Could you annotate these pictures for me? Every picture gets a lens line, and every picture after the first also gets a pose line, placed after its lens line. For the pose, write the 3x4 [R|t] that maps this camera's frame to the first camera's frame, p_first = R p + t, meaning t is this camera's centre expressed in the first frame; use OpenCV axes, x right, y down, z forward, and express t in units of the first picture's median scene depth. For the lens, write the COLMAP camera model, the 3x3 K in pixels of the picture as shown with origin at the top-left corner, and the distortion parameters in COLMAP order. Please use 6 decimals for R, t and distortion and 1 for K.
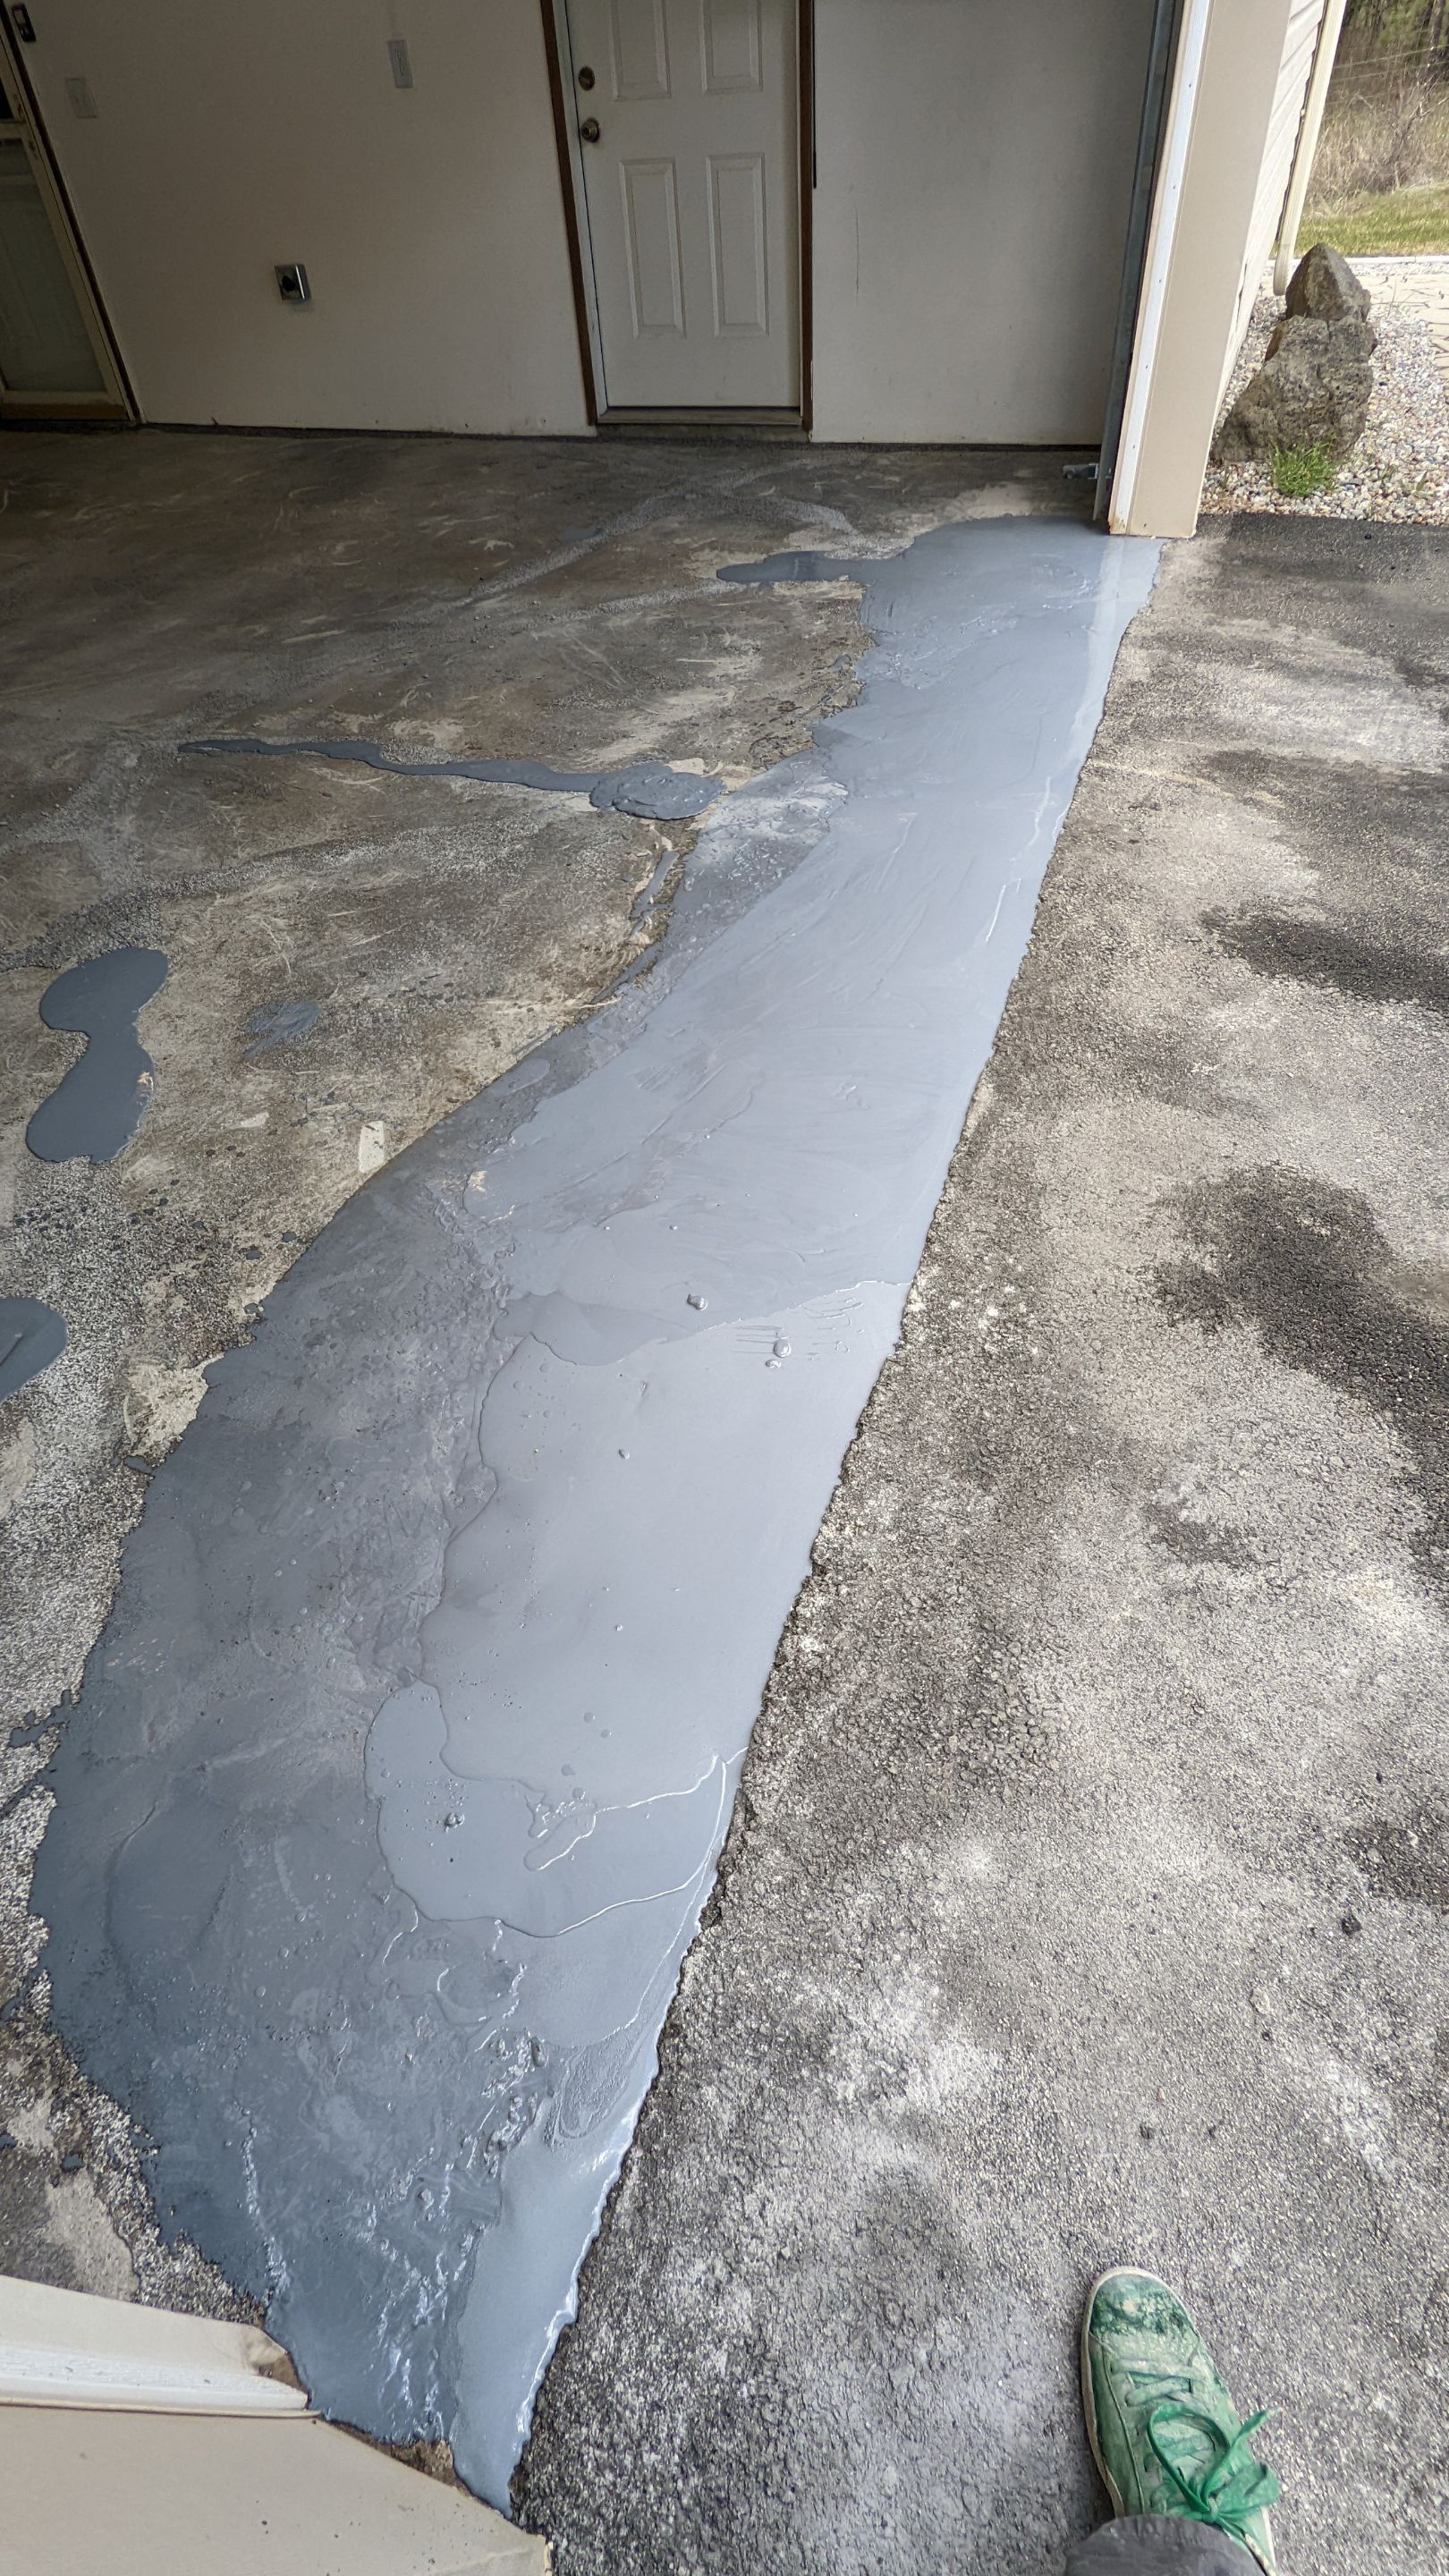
lens RADIAL K [[1226.1, 0, 727.6], [0, 1226.1, 1297.3], [0, 0, 1]] dist [-0.001505, 0.001359]
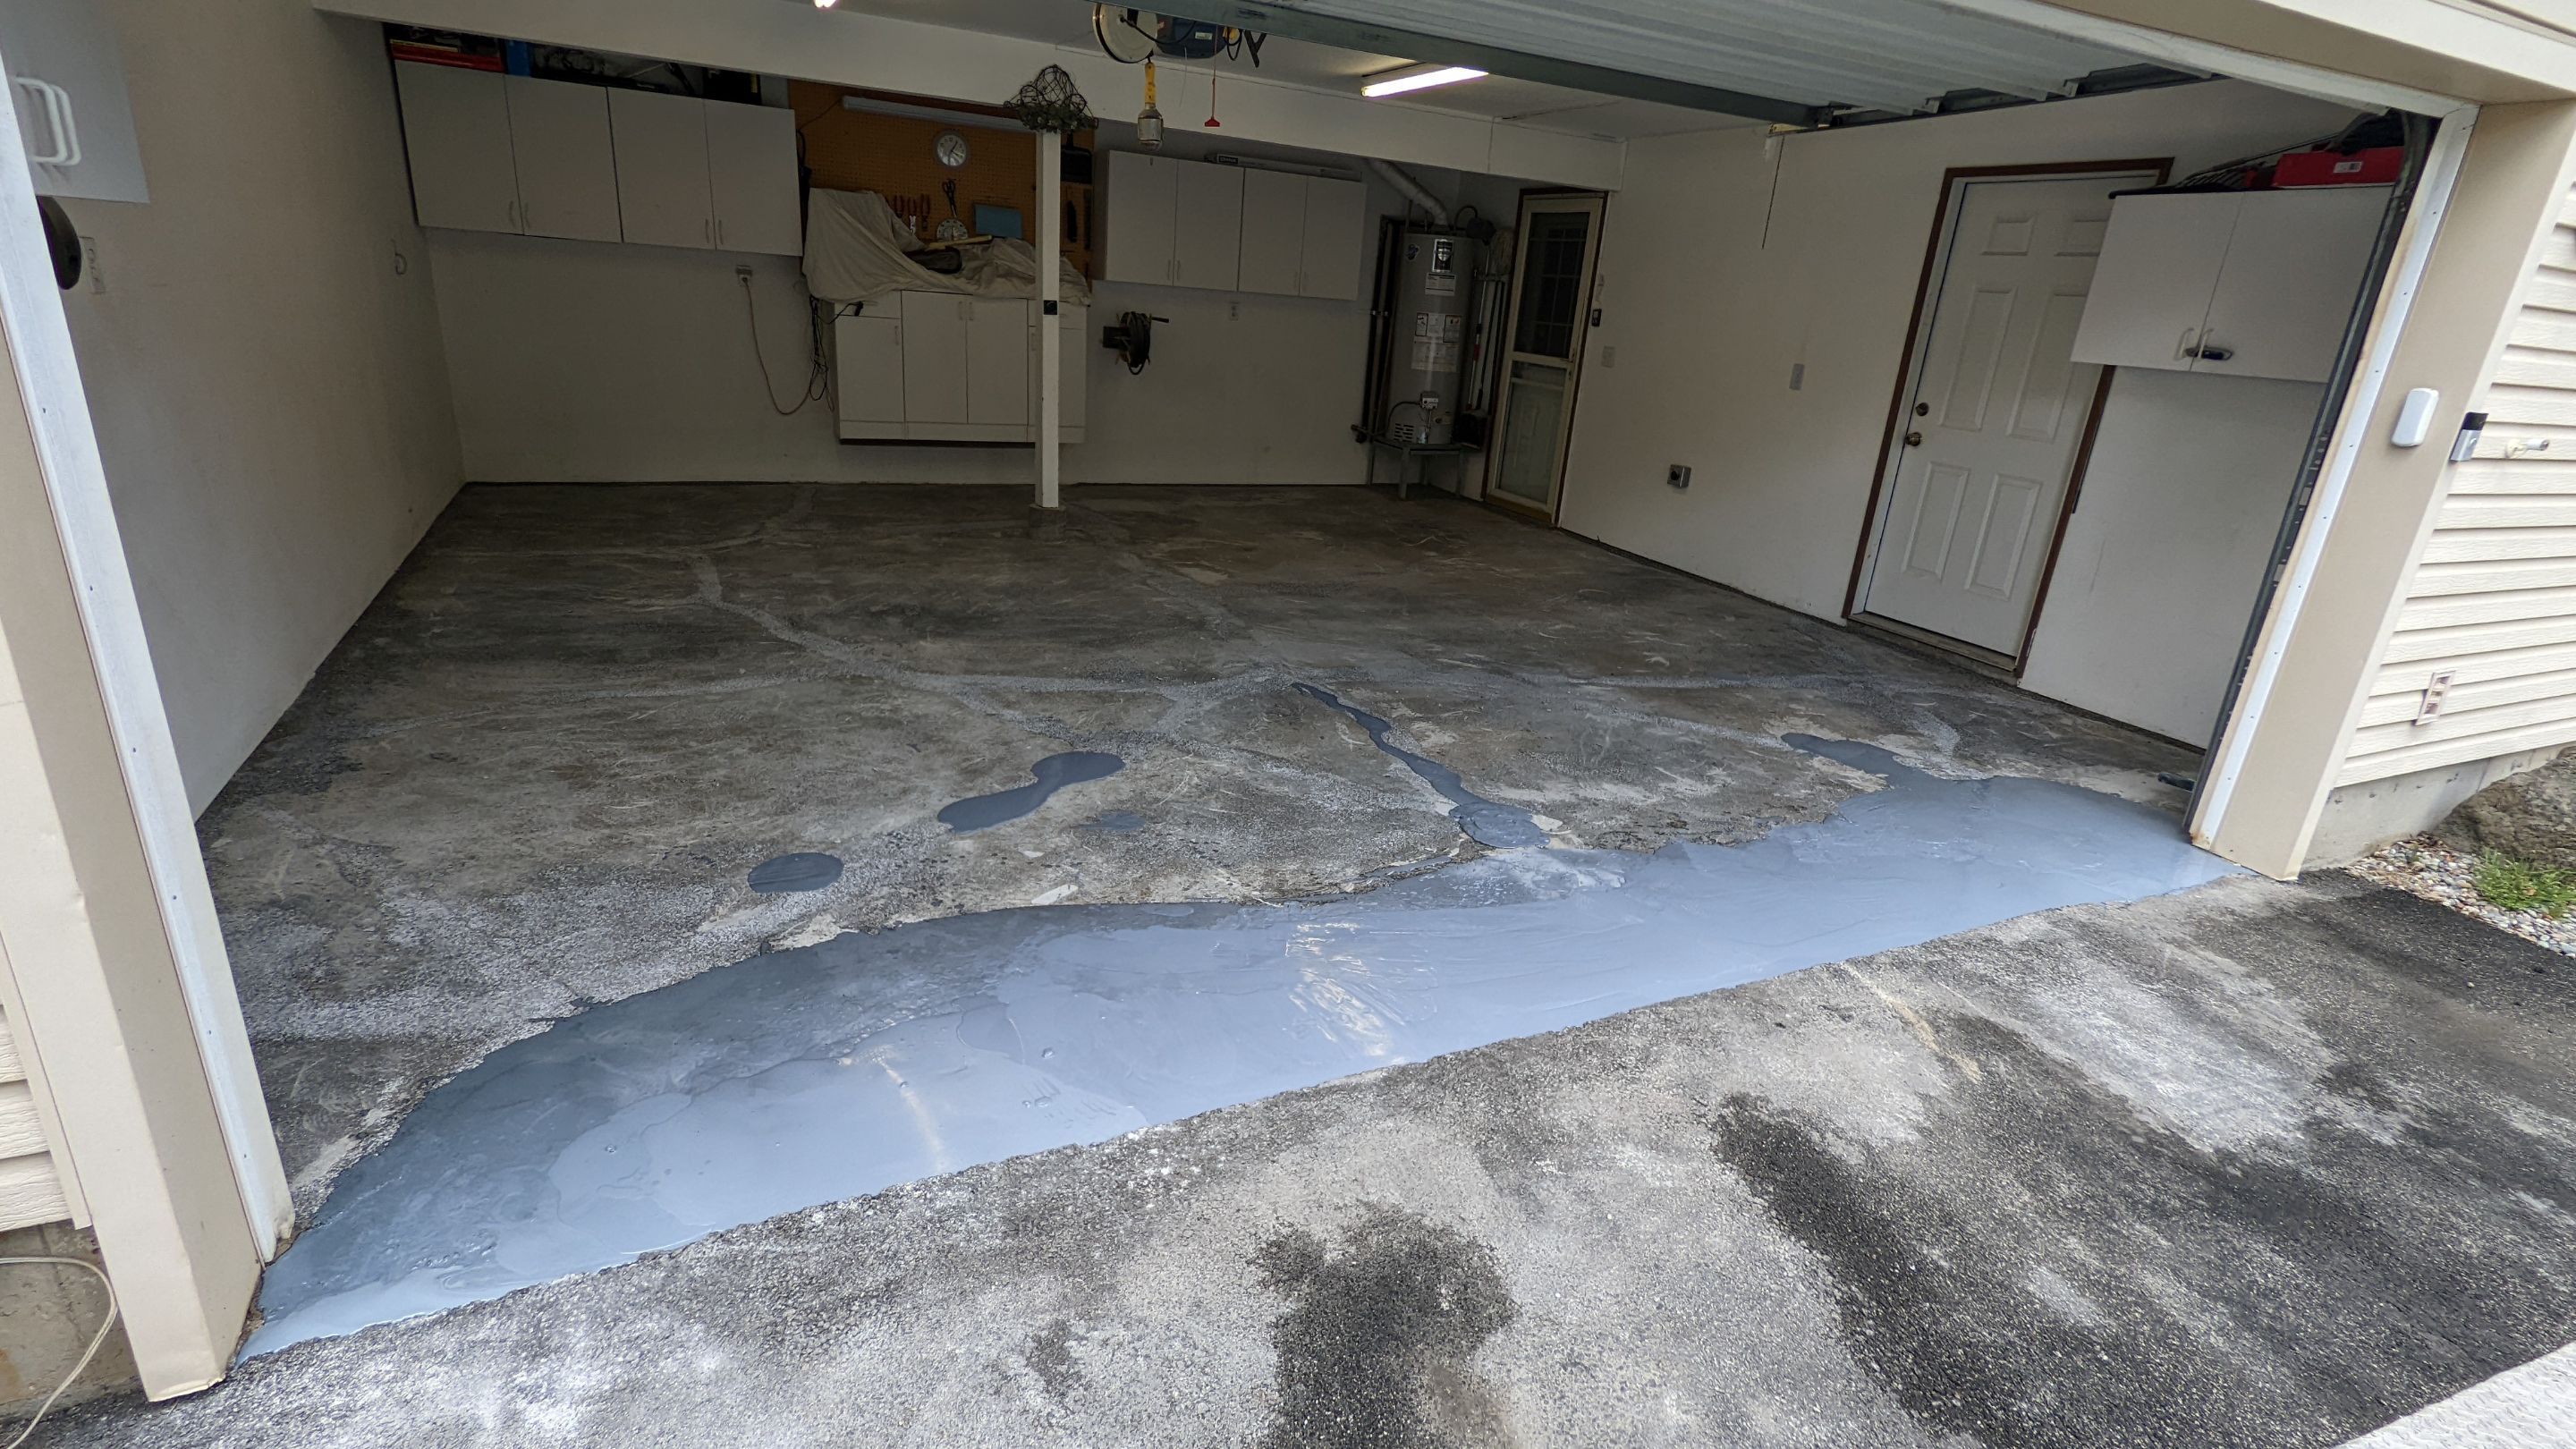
lens RADIAL K [[1226.1, 0, 1304.3], [0, 1226.1, 735.6], [0, 0, 1]] dist [-0.001505, 0.001359]
pose [[0.708450, 0.349753, -0.613002, 0.762814], [-0.586933, 0.774315, -0.236530, -0.097983], [0.391930, 0.527361, 0.753845, -0.101833]]
